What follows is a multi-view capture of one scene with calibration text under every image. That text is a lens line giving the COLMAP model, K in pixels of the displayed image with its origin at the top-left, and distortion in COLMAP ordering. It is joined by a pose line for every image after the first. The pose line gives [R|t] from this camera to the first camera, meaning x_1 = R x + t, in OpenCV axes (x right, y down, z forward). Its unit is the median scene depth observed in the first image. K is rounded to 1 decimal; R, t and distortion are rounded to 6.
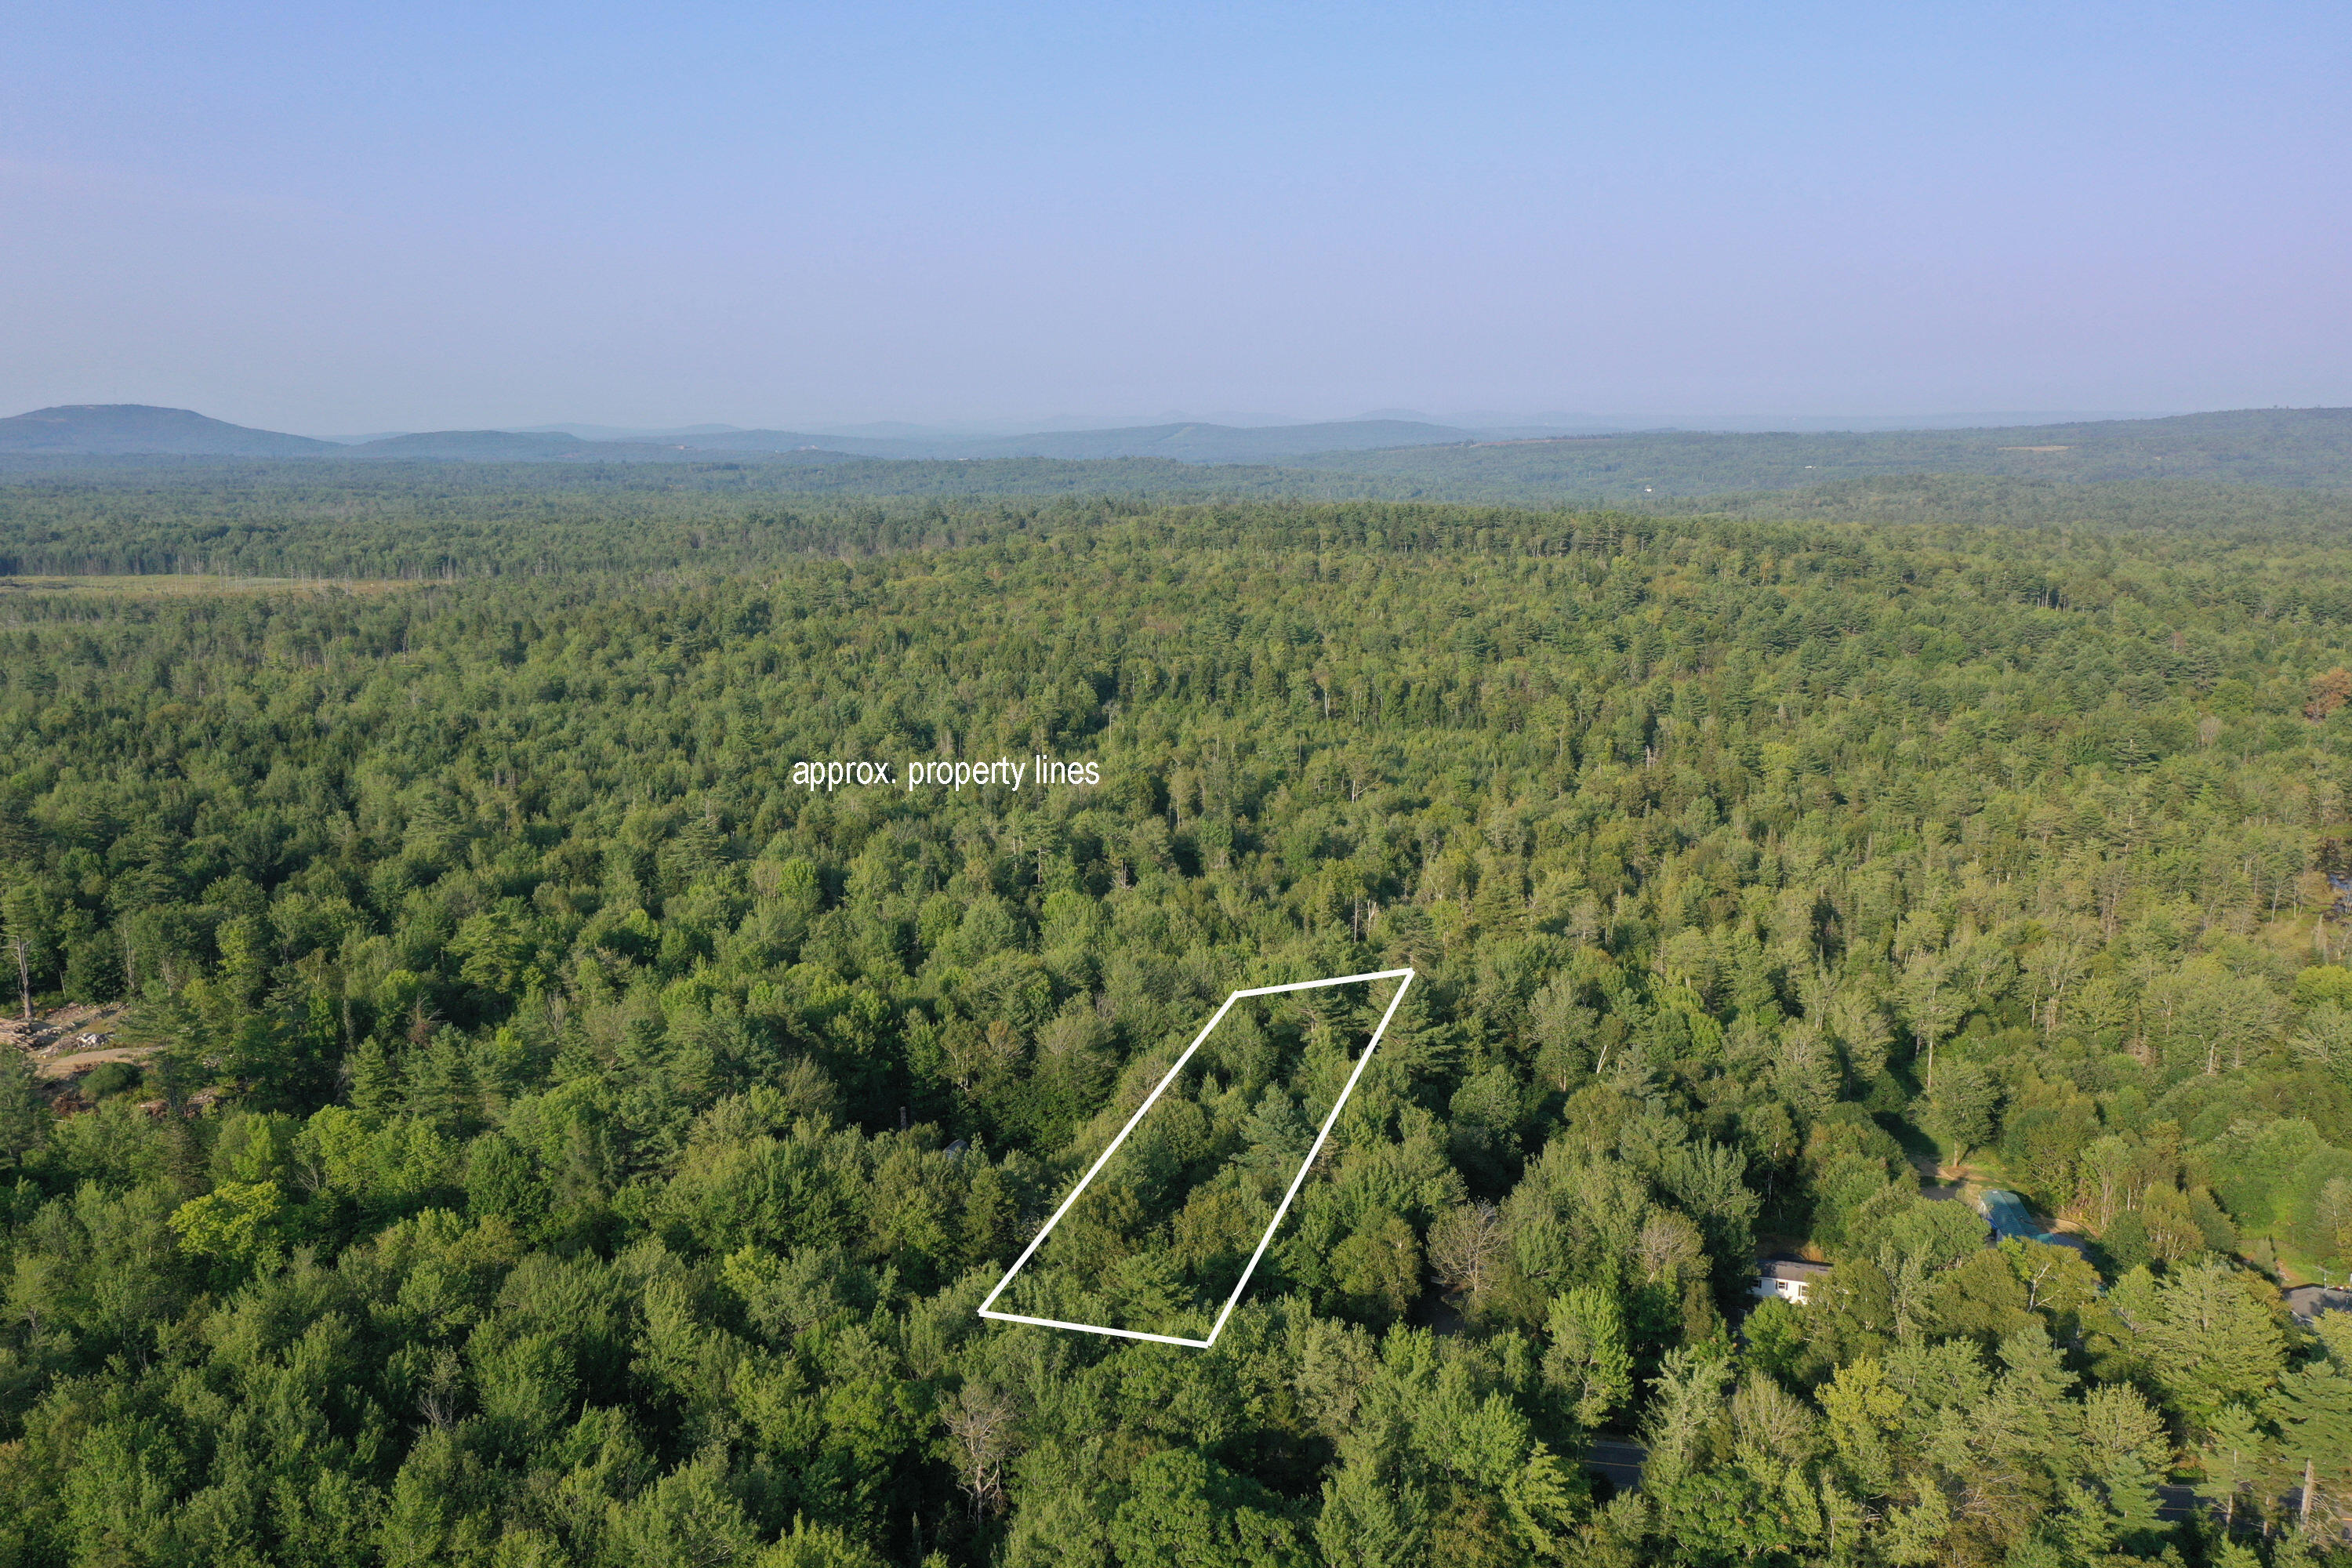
lens RADIAL K [[1838.2, 0, 1184.3], [0, 1838.2, 791.8], [0, 0, 1]] dist [0.003275, -0.001367]
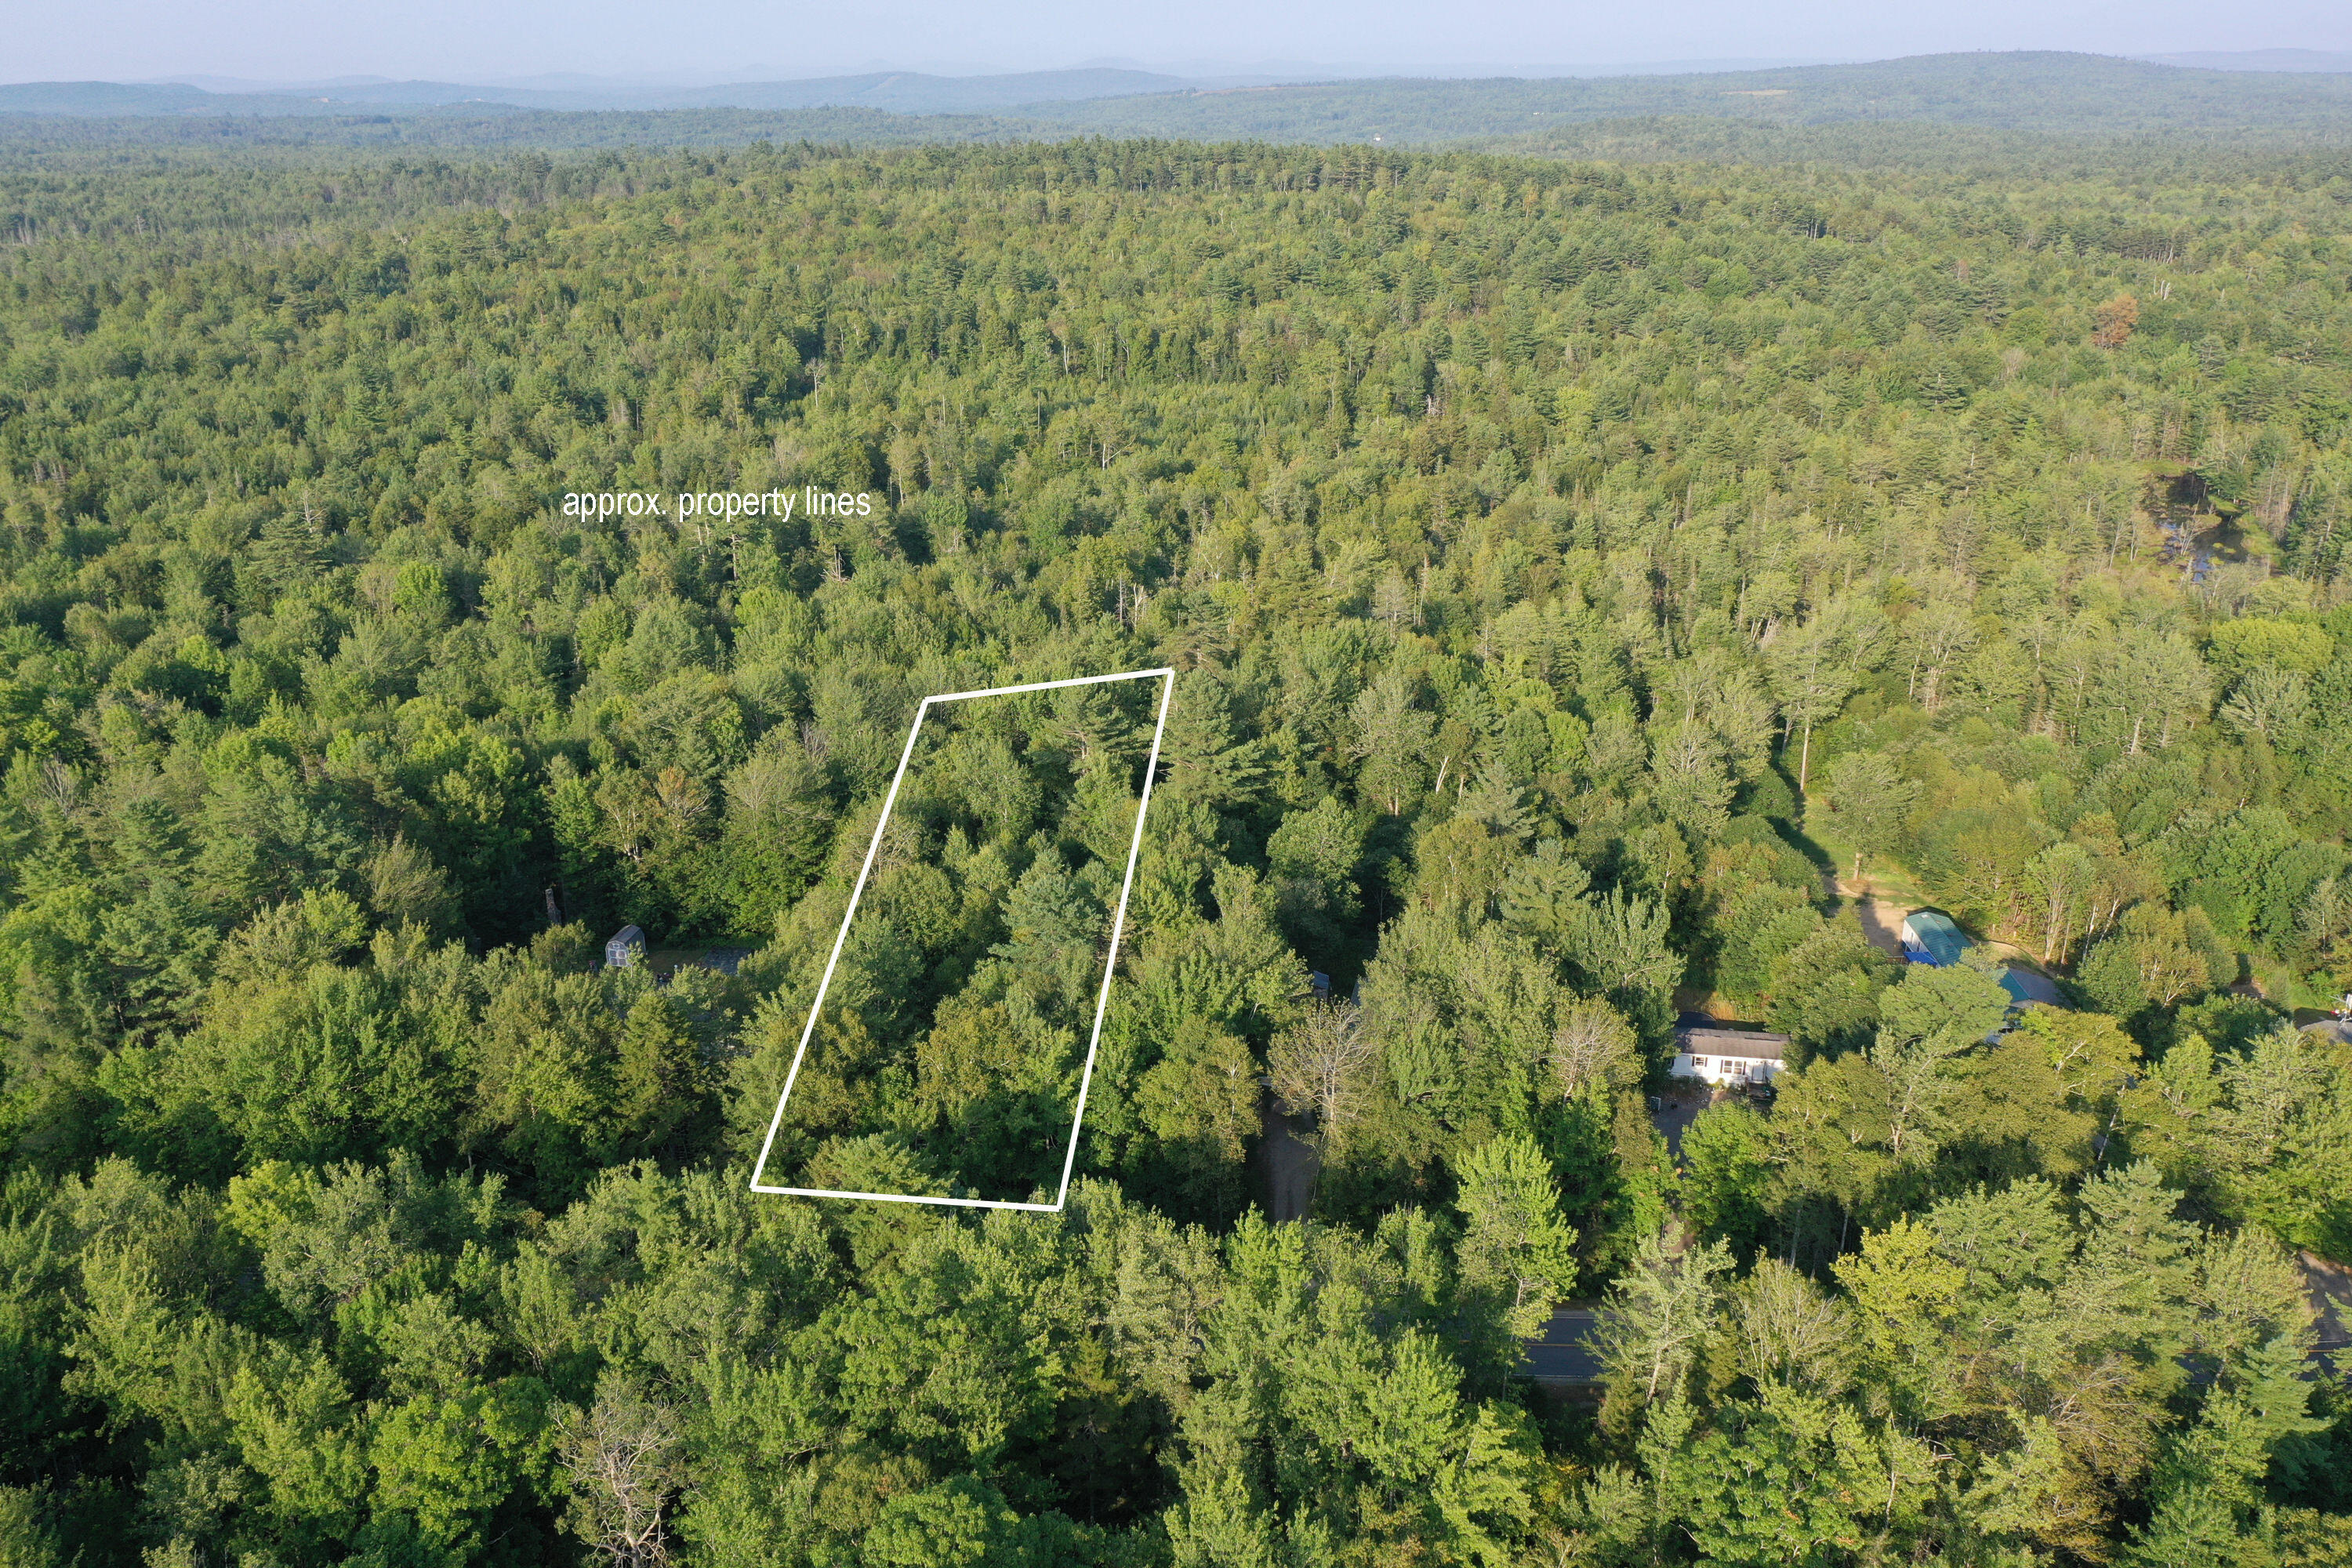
lens RADIAL K [[1838.2, 0, 1175.4], [0, 1838.2, 795.8], [0, 0, 1]] dist [0.003275, -0.001367]
pose [[0.989716, -0.055411, 0.131875, 0.003692], [0.031355, 0.983541, 0.177945, 0.006889], [-0.139564, -0.171980, 0.975164, 0.214074]]
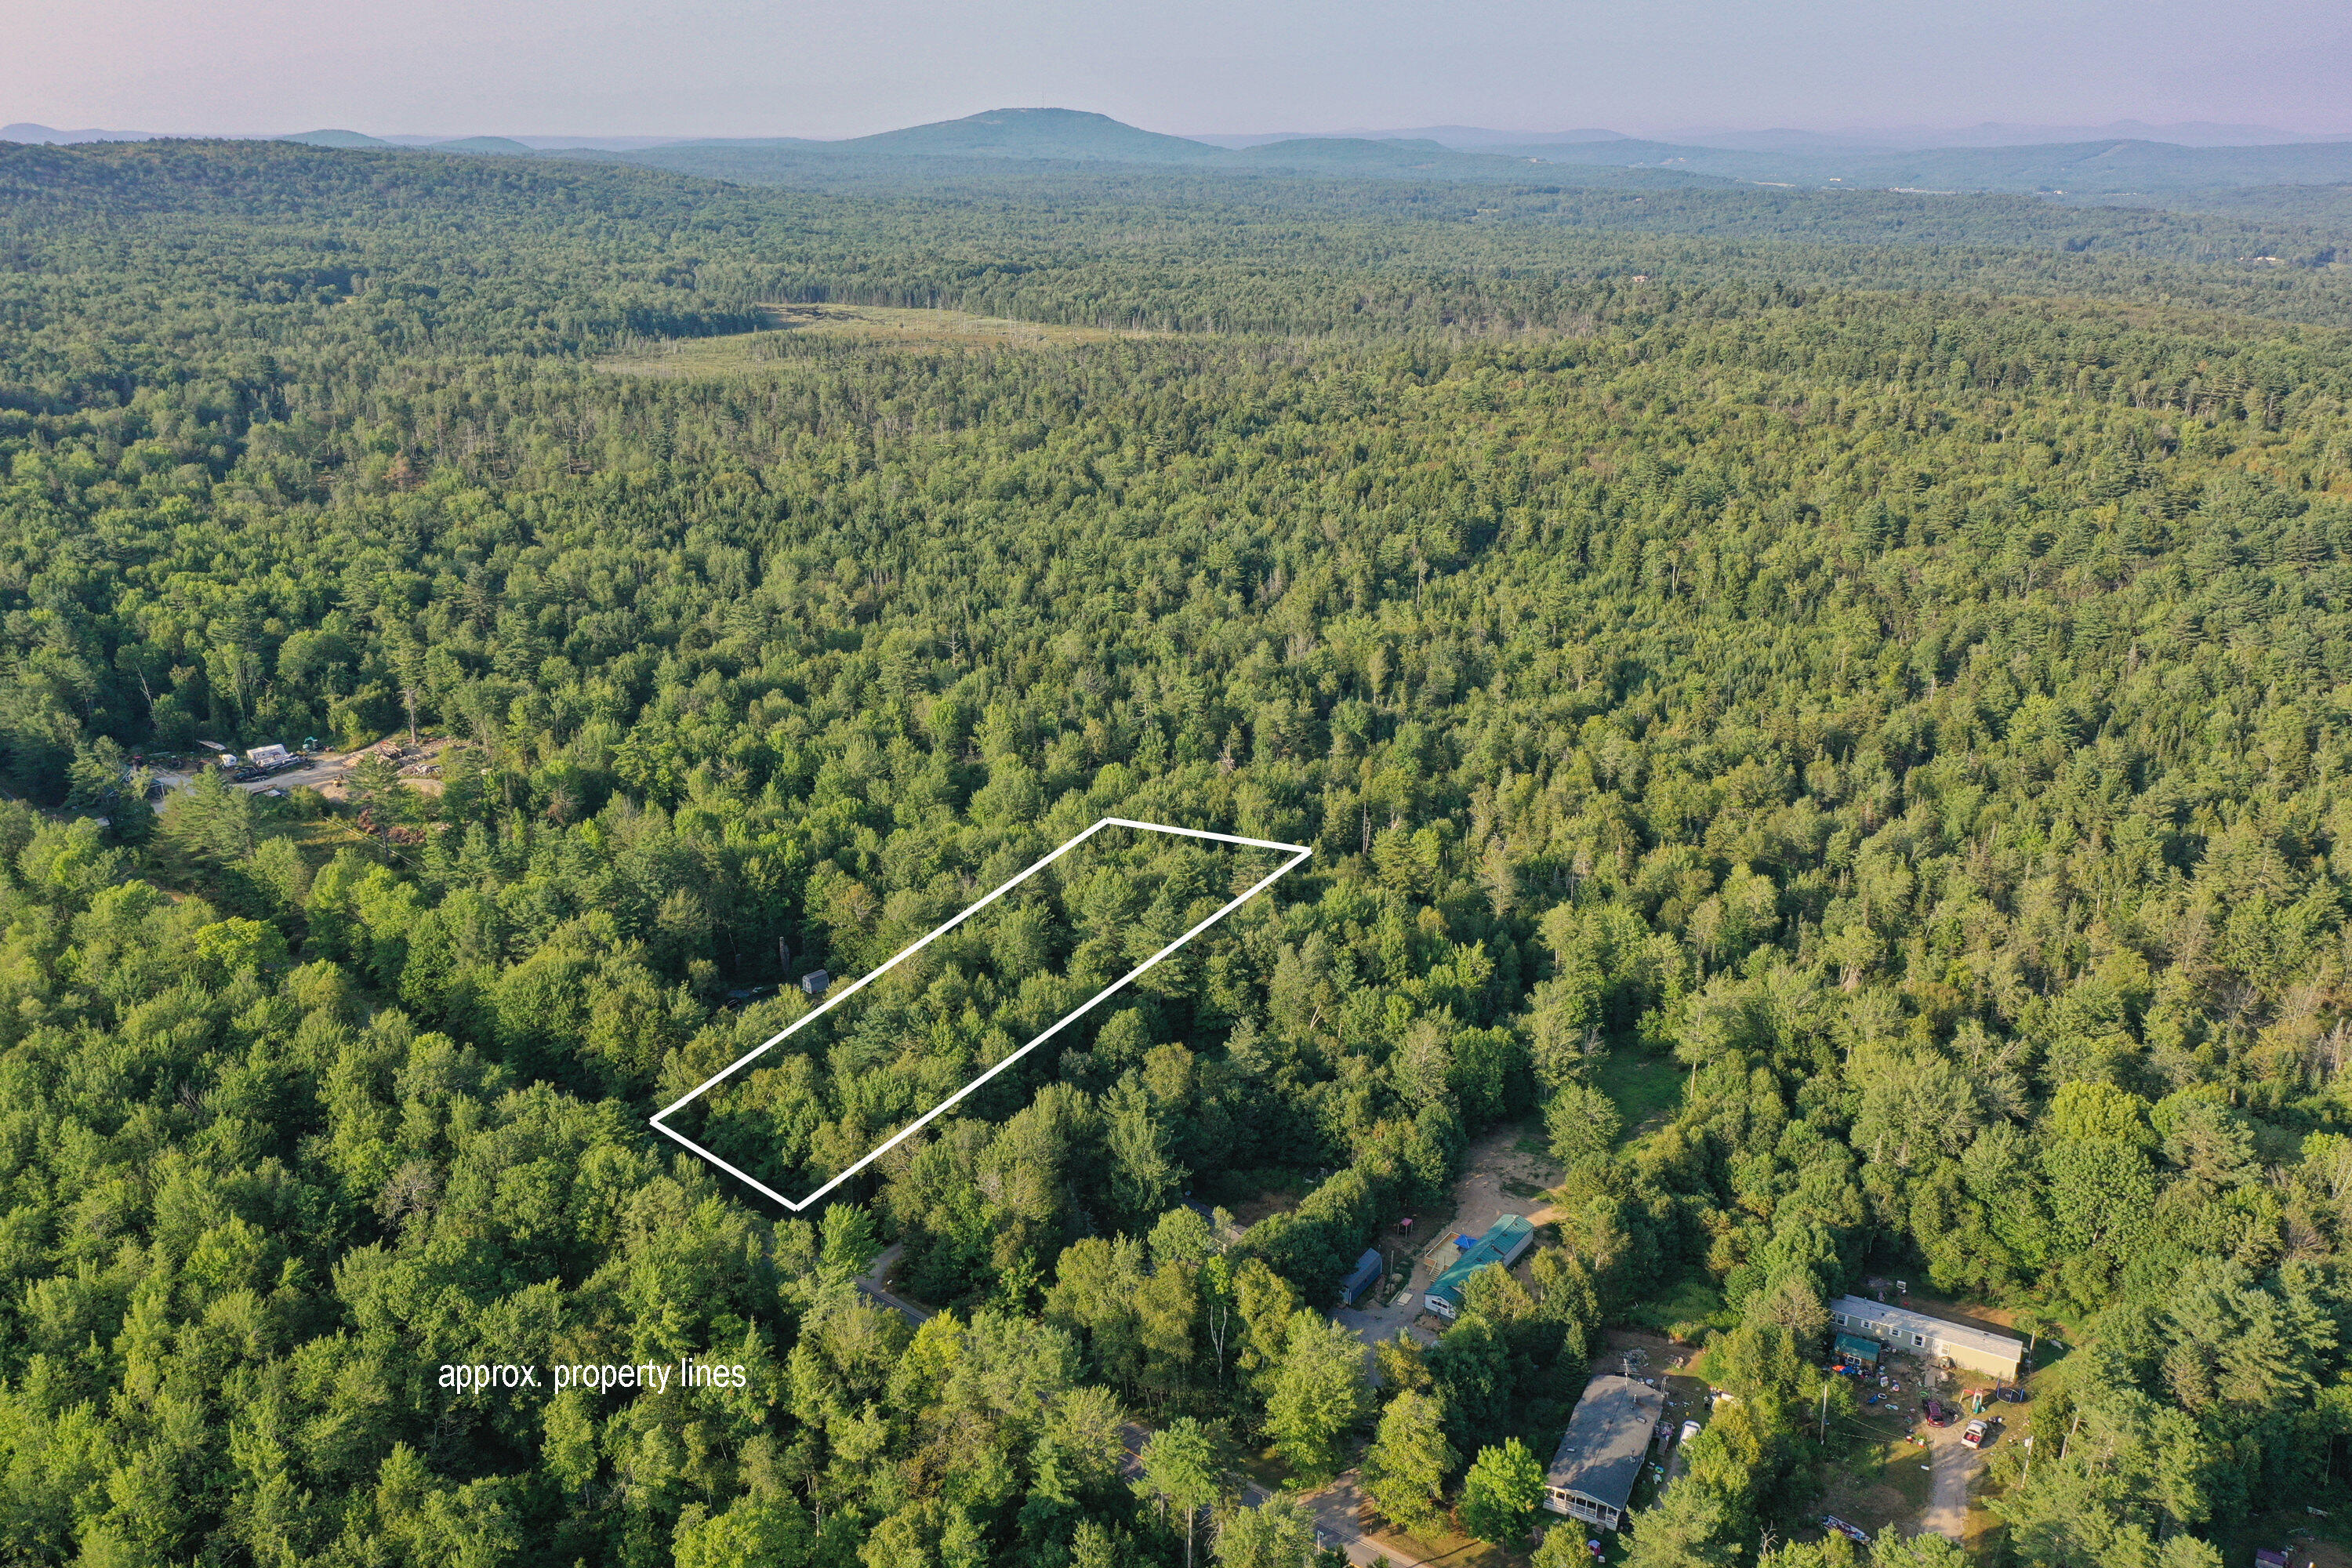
lens RADIAL K [[1838.2, 0, 1176.0], [0, 1838.2, 783.7], [0, 0, 1]] dist [0.003275, -0.001367]
pose [[0.893258, 0.166367, -0.417626, 0.586031], [-0.103153, 0.980067, 0.169790, -0.173493], [0.437549, -0.108587, 0.892614, -0.031959]]
